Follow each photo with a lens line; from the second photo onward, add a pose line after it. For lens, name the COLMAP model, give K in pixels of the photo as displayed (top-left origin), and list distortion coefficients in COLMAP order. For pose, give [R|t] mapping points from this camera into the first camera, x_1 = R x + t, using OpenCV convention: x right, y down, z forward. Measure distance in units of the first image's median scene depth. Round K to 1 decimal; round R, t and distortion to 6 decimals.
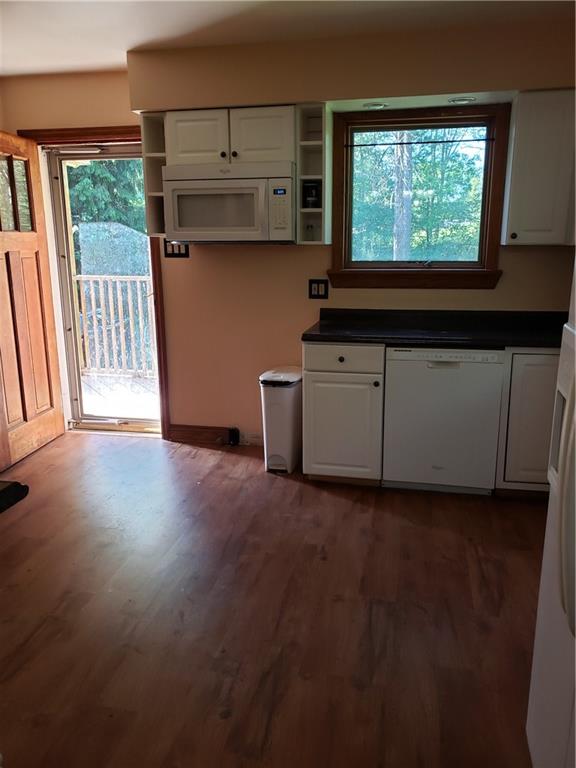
lens RADIAL K [[561.1, 0, 288.0], [0, 561.1, 384.0], [0, 0, 1]] dist [0.082493, -0.193957]
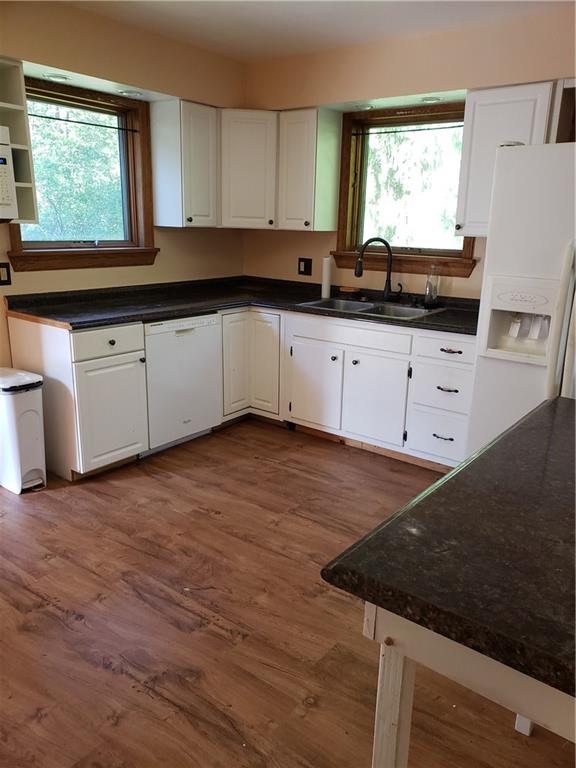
lens RADIAL K [[566.6, 0, 288.0], [0, 566.6, 384.0], [0, 0, 1]] dist [0.005195, 0.003394]
pose [[0.455395, -0.231743, 0.859599, -0.593358], [0.191062, 0.968471, 0.159874, -0.068793], [-0.869546, 0.091432, 0.485314, 0.239205]]
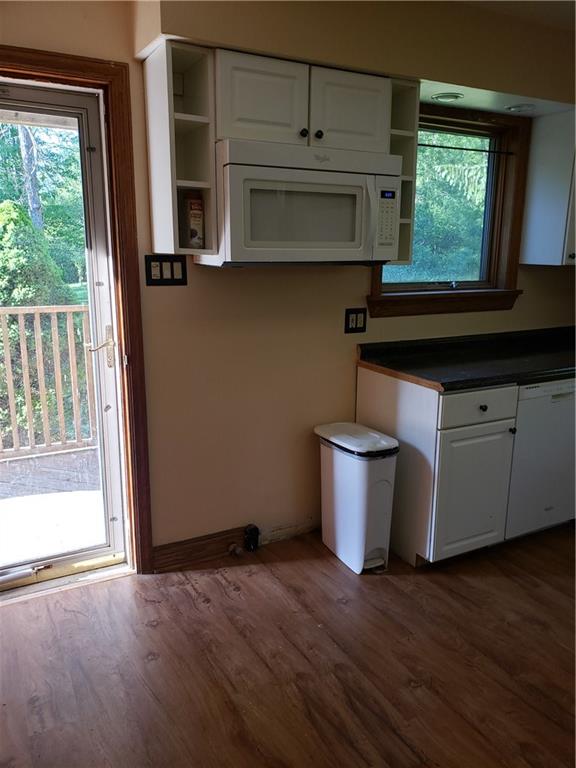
lens RADIAL K [[582.0, 0, 317.3], [0, 582.0, 385.7], [0, 0, 1]] dist [0.044165, -0.070877]
pose [[0.775046, -0.135530, 0.617199, -0.557395], [0.145762, 0.988733, 0.034074, -0.129363], [-0.614863, 0.063556, 0.786069, 0.457378]]
